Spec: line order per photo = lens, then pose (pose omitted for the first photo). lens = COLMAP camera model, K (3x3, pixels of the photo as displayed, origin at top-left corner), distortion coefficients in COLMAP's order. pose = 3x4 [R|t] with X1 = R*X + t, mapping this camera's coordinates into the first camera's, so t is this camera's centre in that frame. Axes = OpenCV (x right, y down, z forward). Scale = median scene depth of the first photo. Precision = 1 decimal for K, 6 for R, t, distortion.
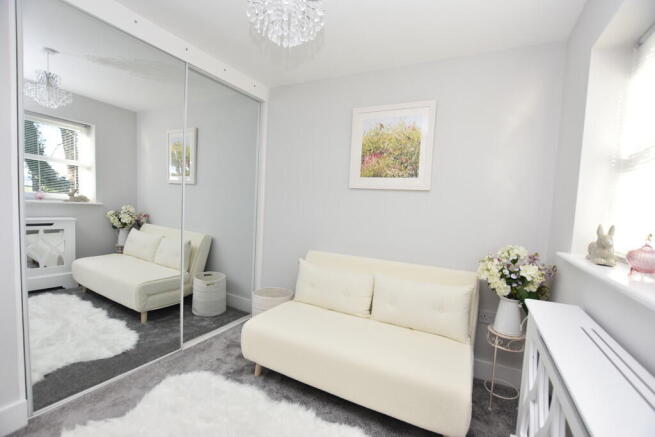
lens RADIAL K [[290.4, 0, 329.1], [0, 290.4, 224.7], [0, 0, 1]] dist [-0.023398, -0.000027]
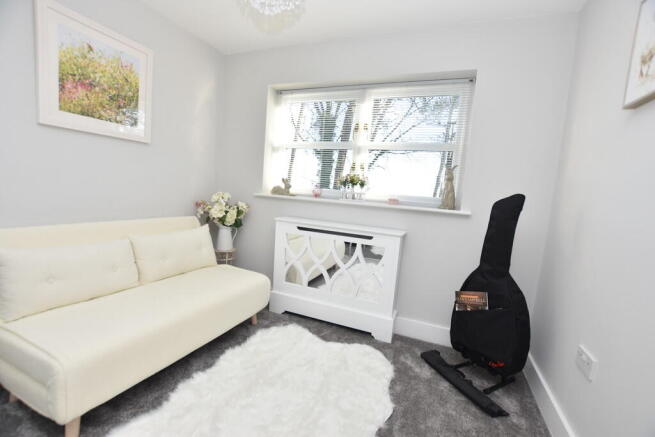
lens RADIAL K [[290.4, 0, 329.1], [0, 290.4, 224.7], [0, 0, 1]] dist [-0.023398, -0.000027]
pose [[-0.086068, -0.179448, 0.979995, -0.693349], [-0.011492, 0.983759, 0.179127, -0.025852], [-0.996223, 0.004155, -0.086732, 0.447827]]
